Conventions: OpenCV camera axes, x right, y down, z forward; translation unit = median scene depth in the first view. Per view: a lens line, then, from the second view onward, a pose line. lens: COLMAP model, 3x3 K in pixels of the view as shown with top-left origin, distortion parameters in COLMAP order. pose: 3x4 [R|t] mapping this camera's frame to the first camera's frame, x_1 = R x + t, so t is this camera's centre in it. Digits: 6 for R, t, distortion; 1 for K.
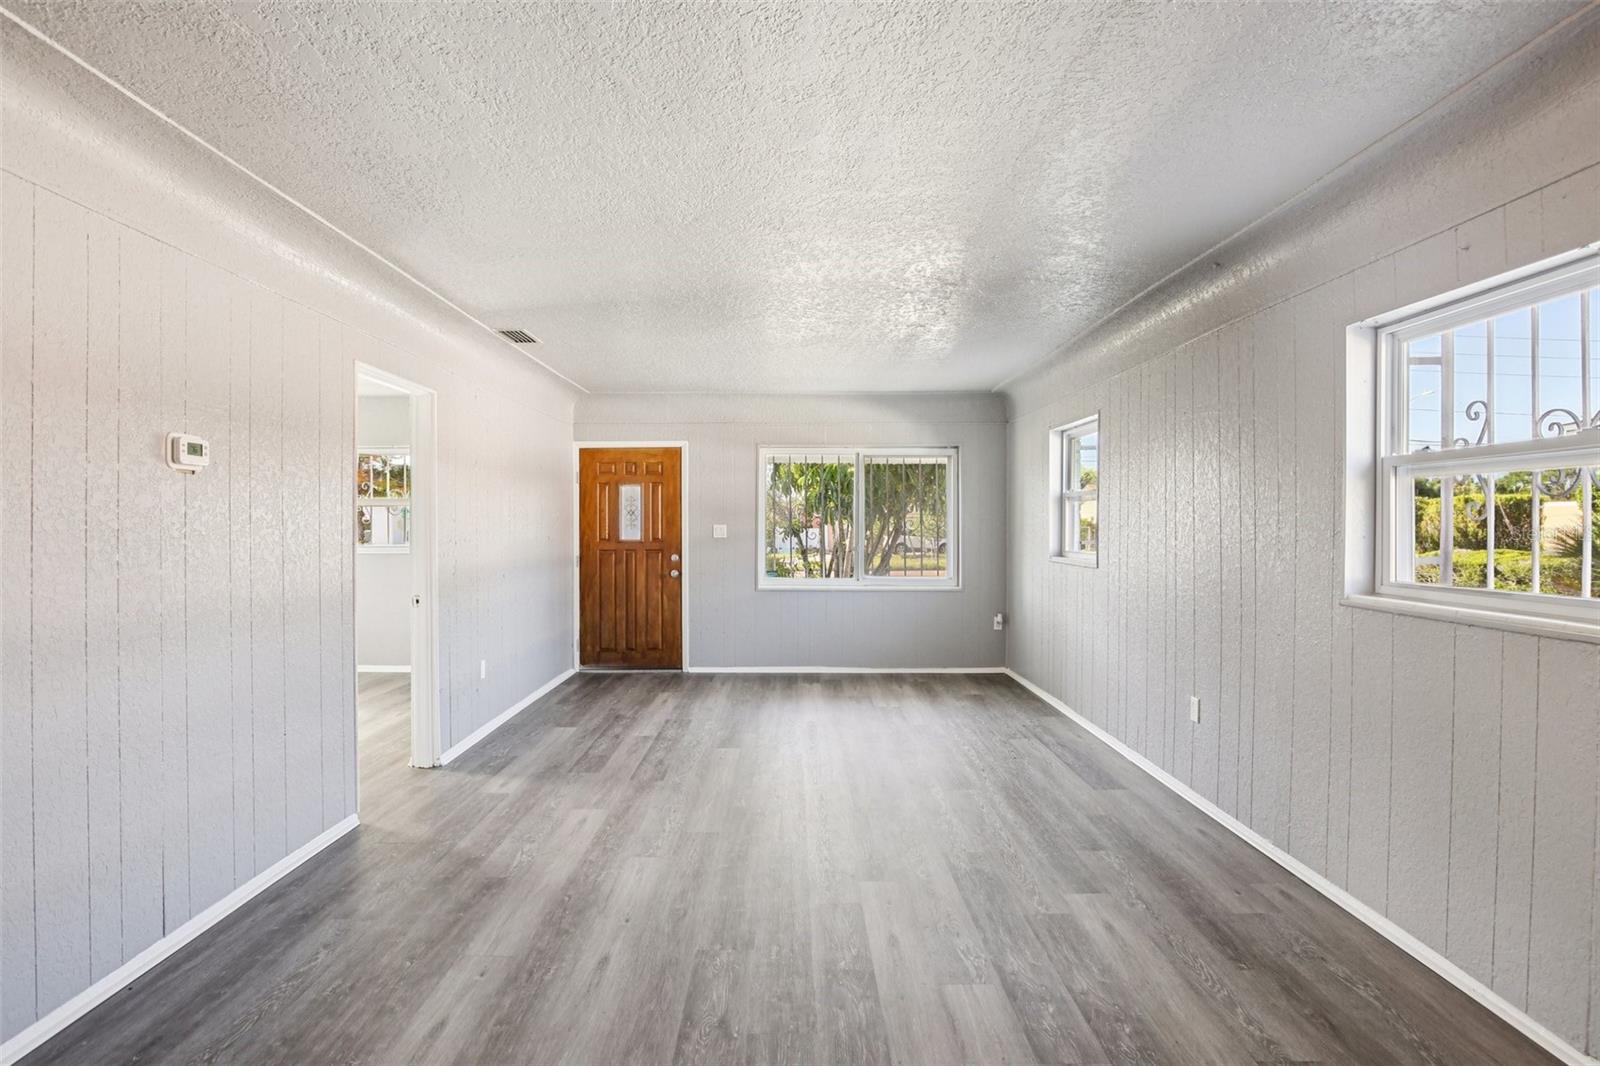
lens RADIAL K [[759.2, 0, 800.5], [0, 759.2, 526.8], [0, 0, 1]] dist [-0.014805, 0.001001]
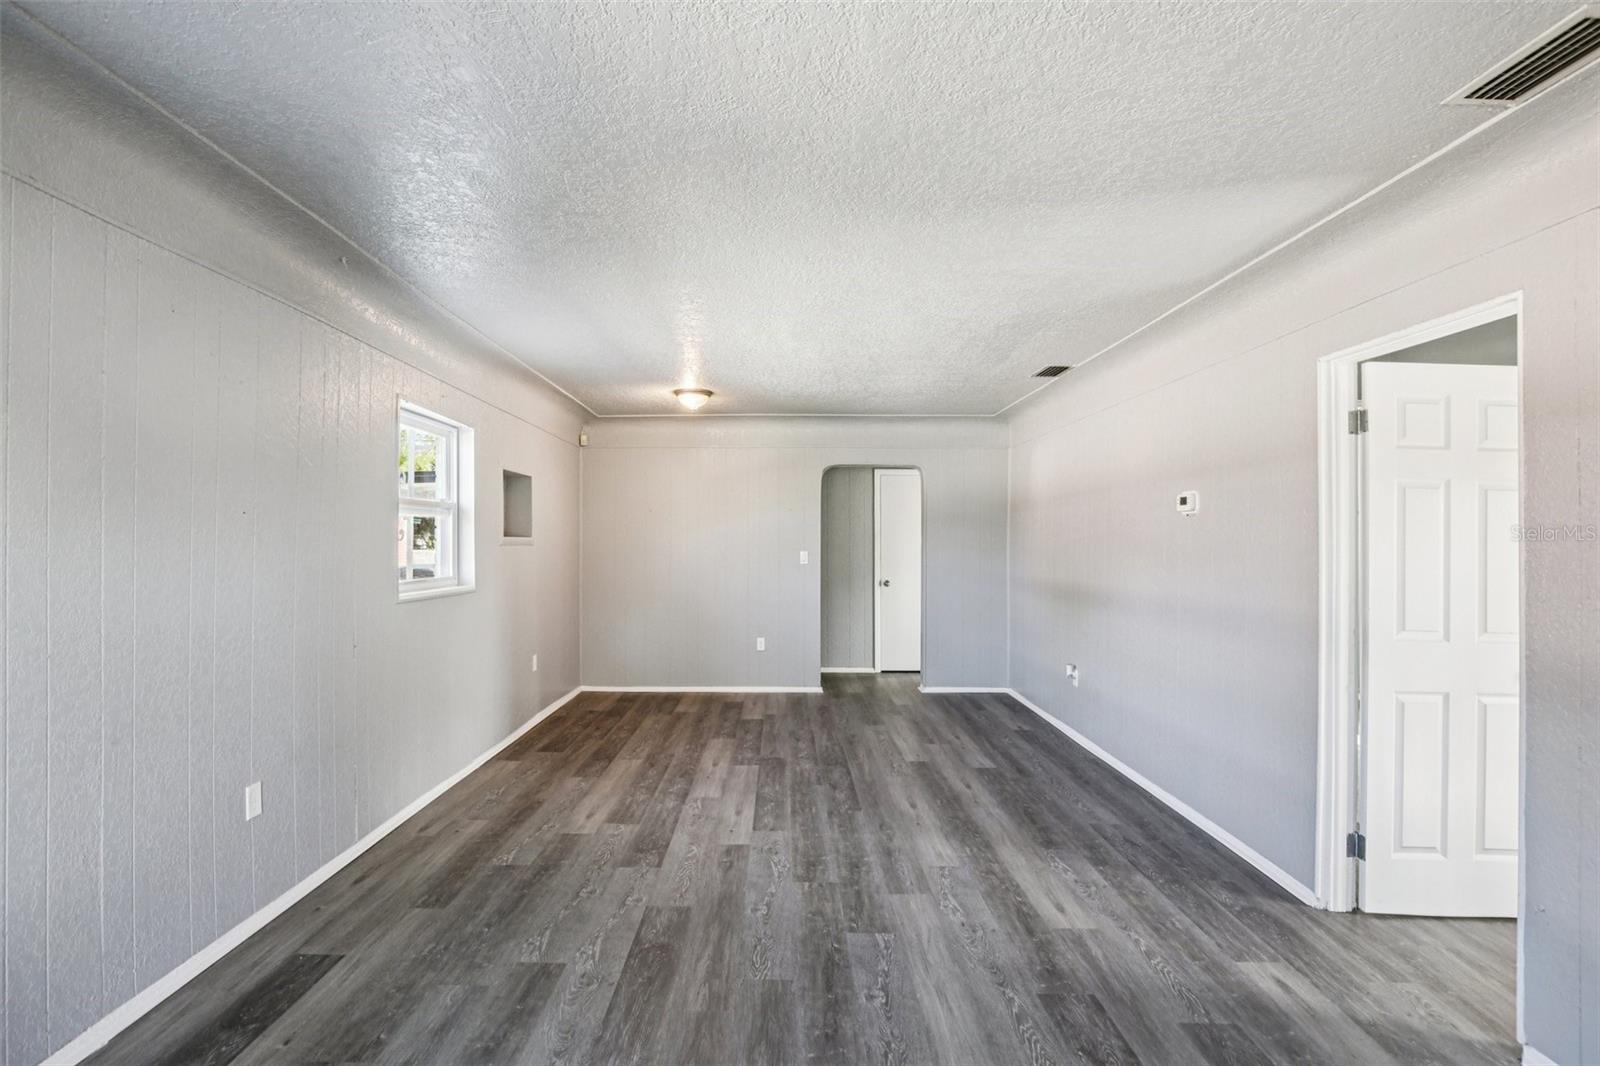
lens RADIAL K [[759.2, 0, 796.7], [0, 759.2, 536.6], [0, 0, 1]] dist [-0.014805, 0.001001]
pose [[-0.999876, -0.014789, -0.005476, 0.015098], [-0.014798, 0.999889, 0.001679, -0.021222], [0.005451, 0.001759, -0.999984, 2.011484]]
